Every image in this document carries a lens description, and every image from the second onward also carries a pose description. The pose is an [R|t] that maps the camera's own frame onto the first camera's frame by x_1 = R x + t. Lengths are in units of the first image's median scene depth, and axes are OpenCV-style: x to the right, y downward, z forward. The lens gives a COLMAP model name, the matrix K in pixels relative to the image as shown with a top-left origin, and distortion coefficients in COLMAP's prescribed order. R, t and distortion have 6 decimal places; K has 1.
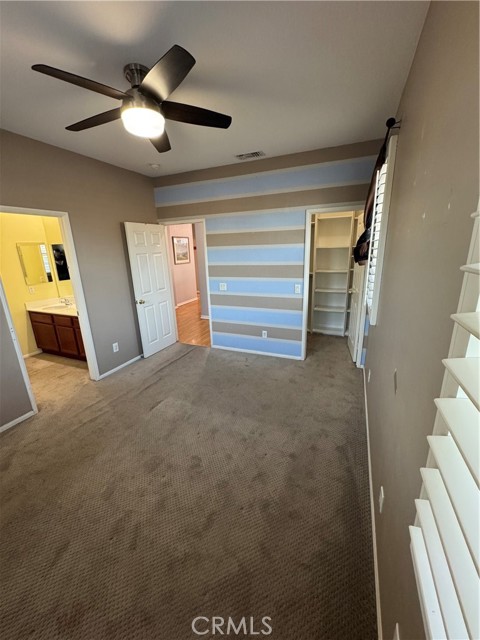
lens RADIAL K [[256.7, 0, 240.5], [0, 256.7, 320.4], [0, 0, 1]] dist [-0.003386, 0.000566]
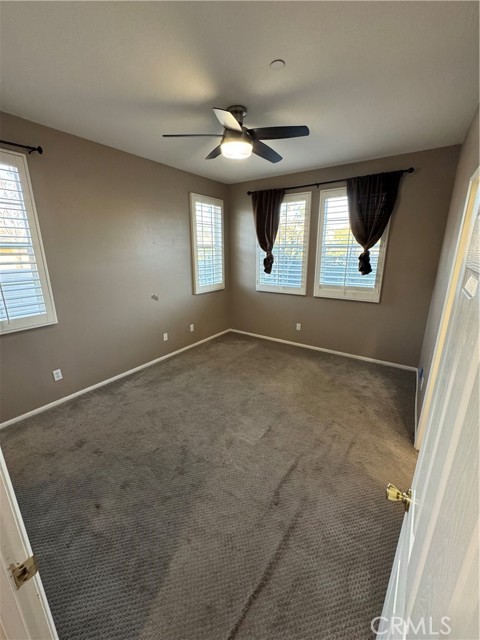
lens RADIAL K [[256.7, 0, 240.1], [0, 256.7, 322.4], [0, 0, 1]] dist [-0.003386, 0.000566]
pose [[-0.982230, -0.018405, 0.186774, -0.377923], [0.079353, 0.861123, 0.502166, -0.389295], [-0.170078, 0.508064, -0.844361, 1.471591]]
